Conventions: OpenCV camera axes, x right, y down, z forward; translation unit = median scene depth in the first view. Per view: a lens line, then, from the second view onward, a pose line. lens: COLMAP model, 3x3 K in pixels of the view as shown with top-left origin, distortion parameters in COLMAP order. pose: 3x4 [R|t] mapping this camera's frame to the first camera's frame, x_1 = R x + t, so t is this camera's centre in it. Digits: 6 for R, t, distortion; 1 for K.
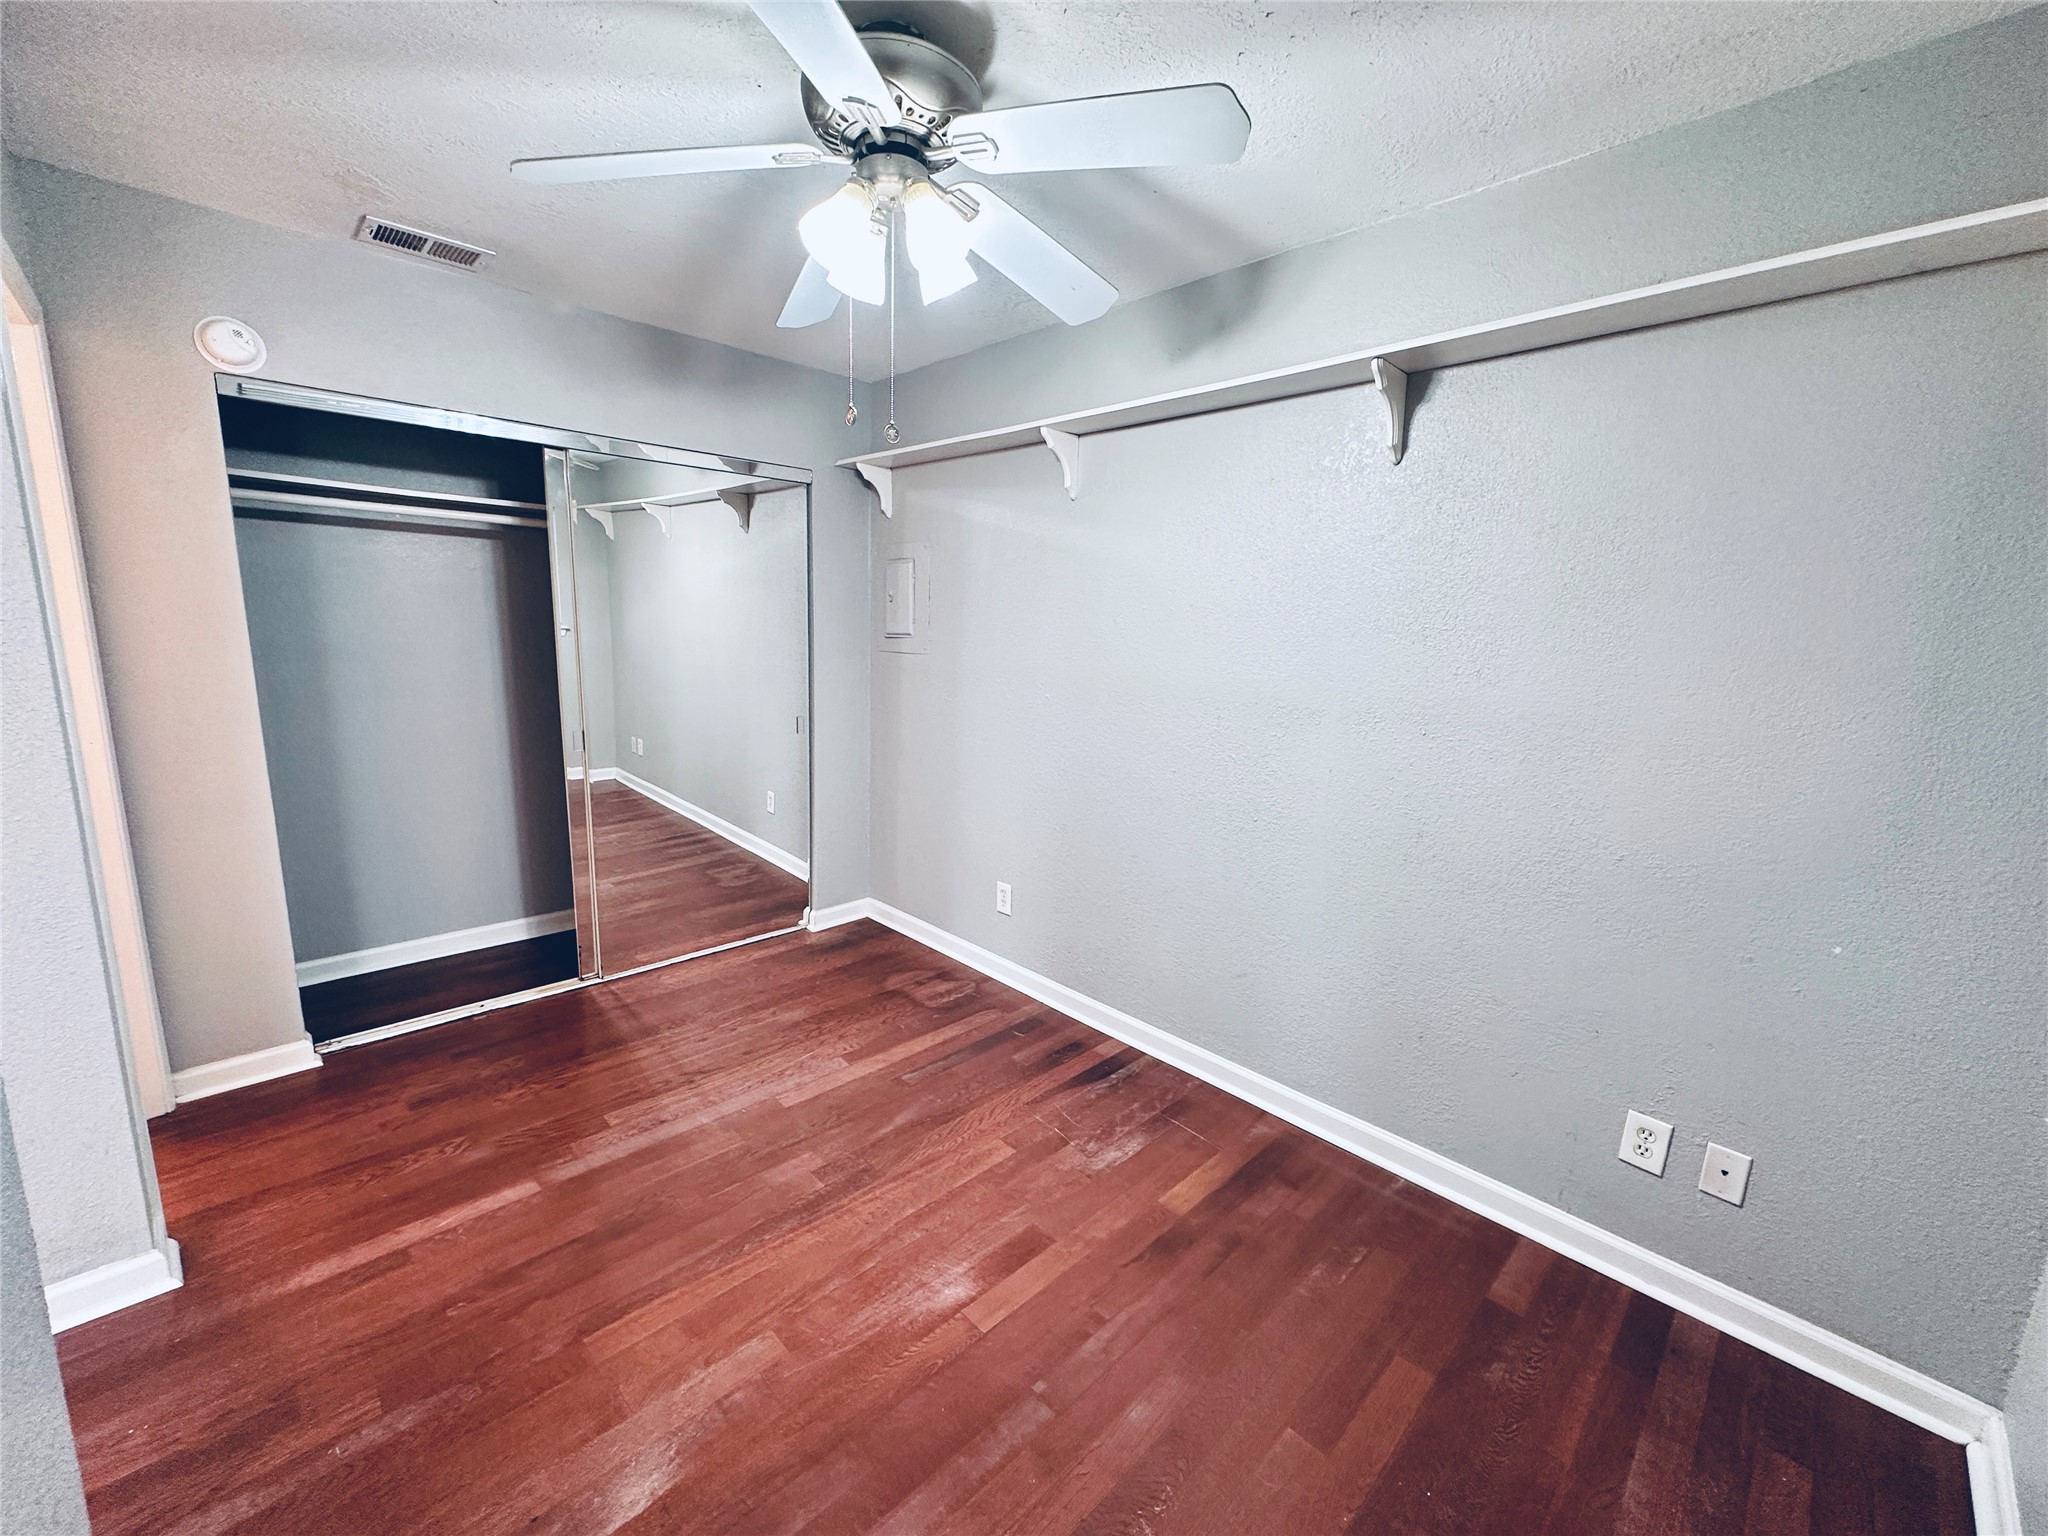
lens RADIAL K [[810.7, 0, 1022.4], [0, 810.7, 764.8], [0, 0, 1]] dist [-0.003588, 0.000466]
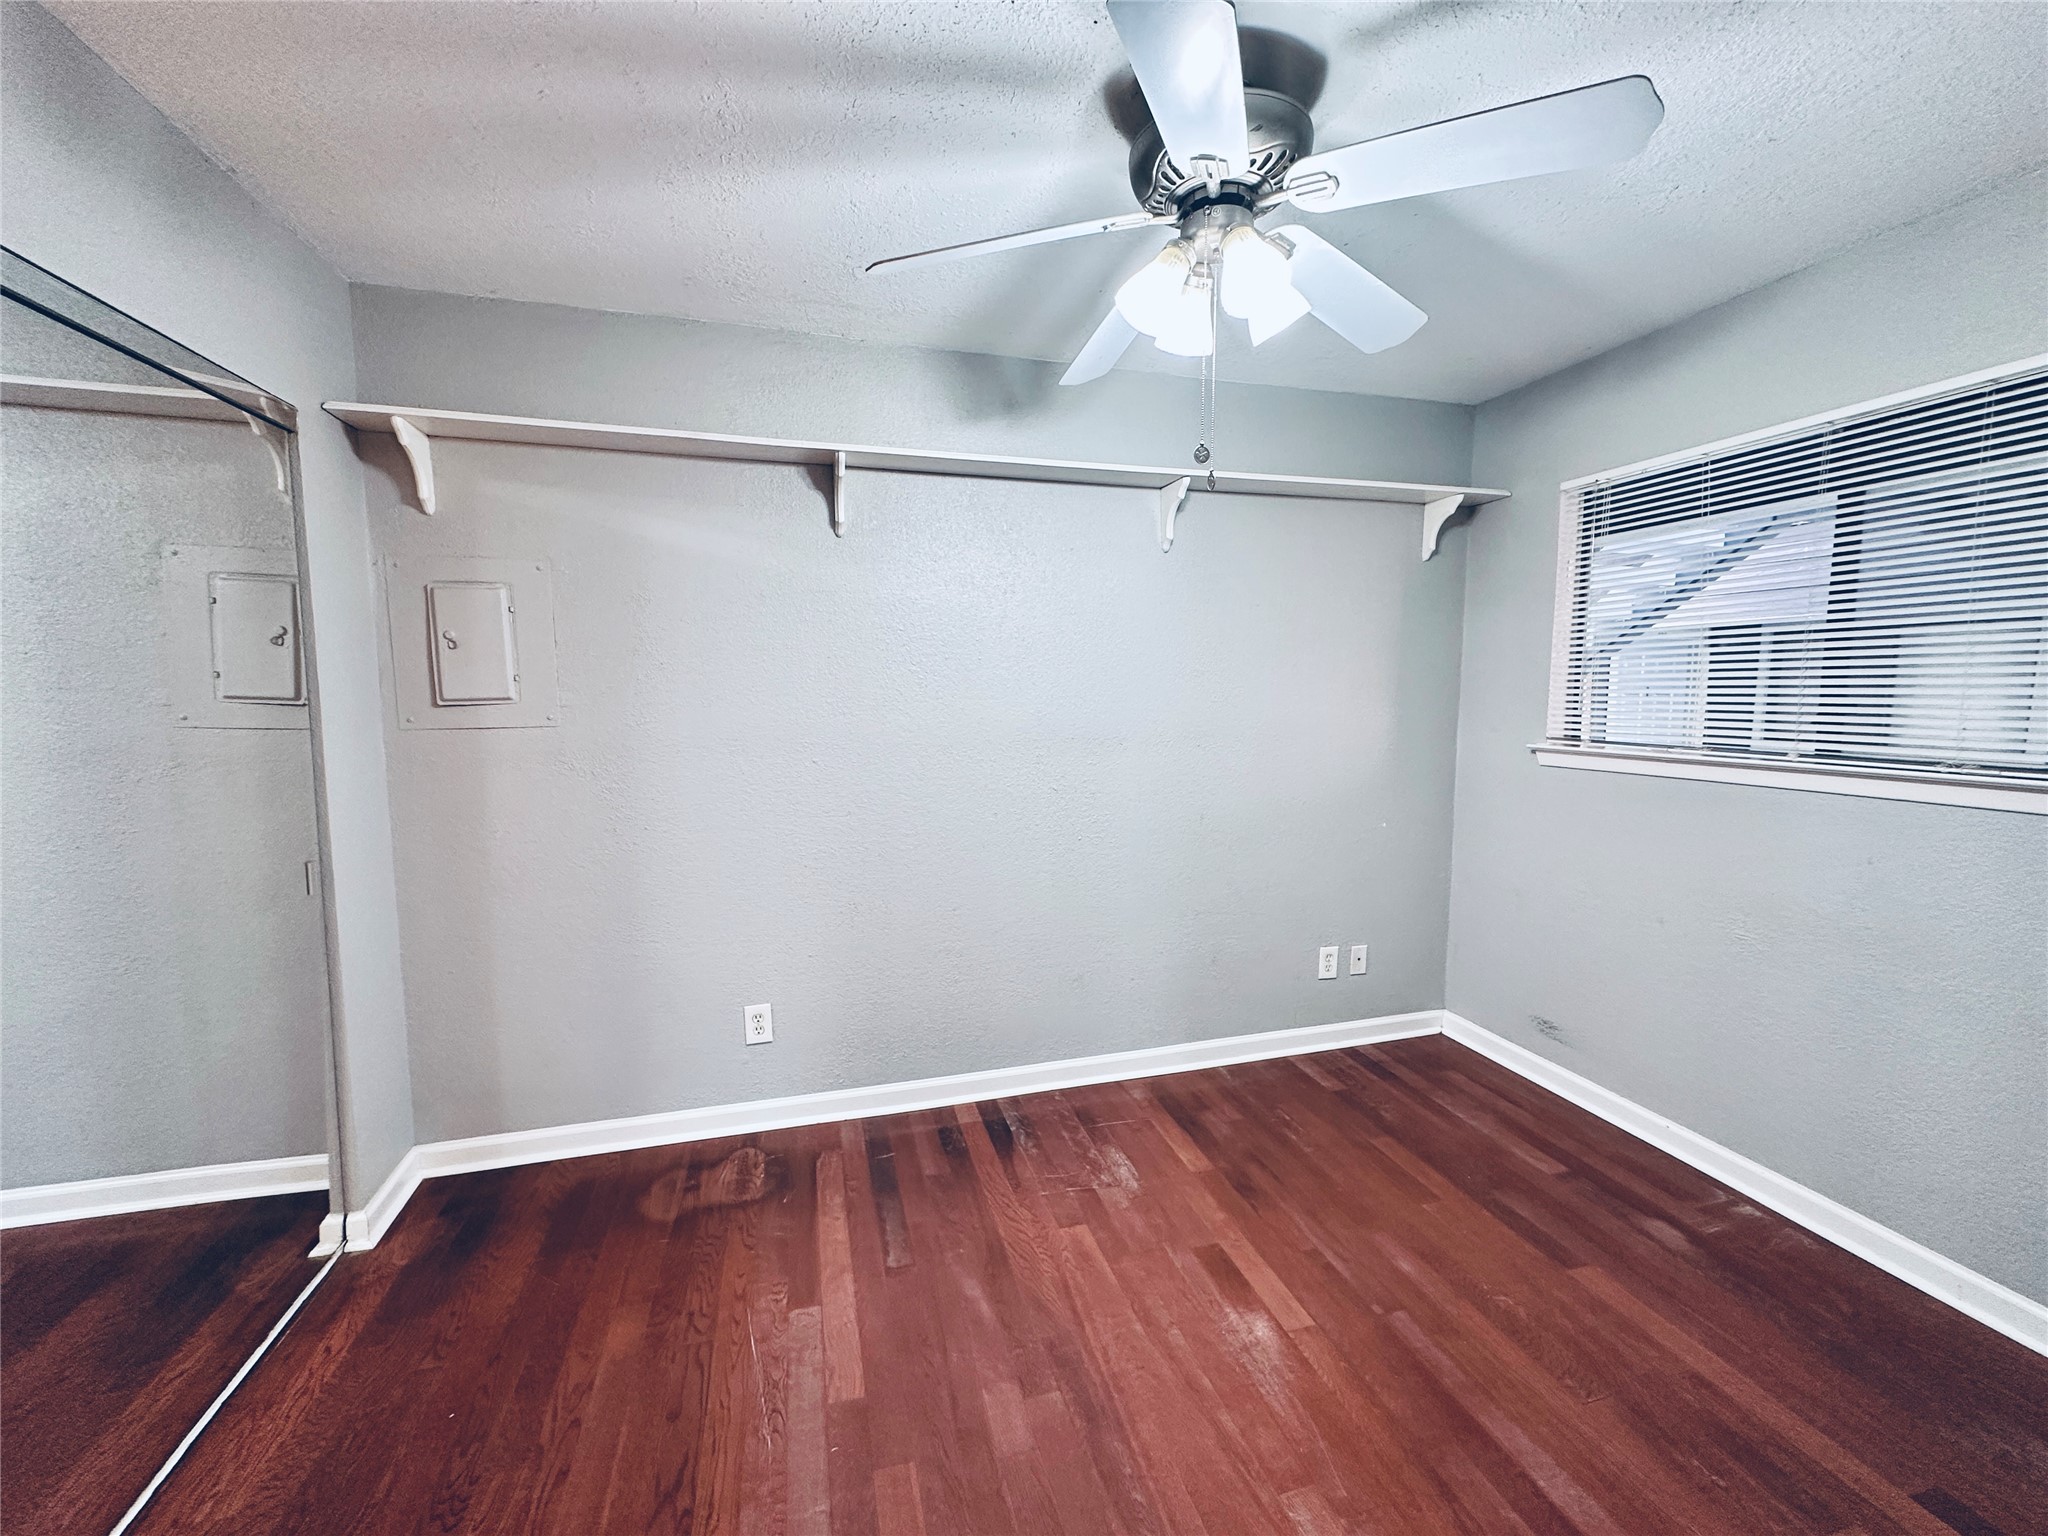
lens RADIAL K [[810.7, 0, 1022.4], [0, 810.7, 764.8], [0, 0, 1]] dist [-0.003588, 0.000466]
pose [[0.480906, -0.118146, 0.868776, -0.890321], [0.168934, 0.984799, 0.040412, -0.115290], [-0.860344, 0.127331, 0.493554, 0.583022]]
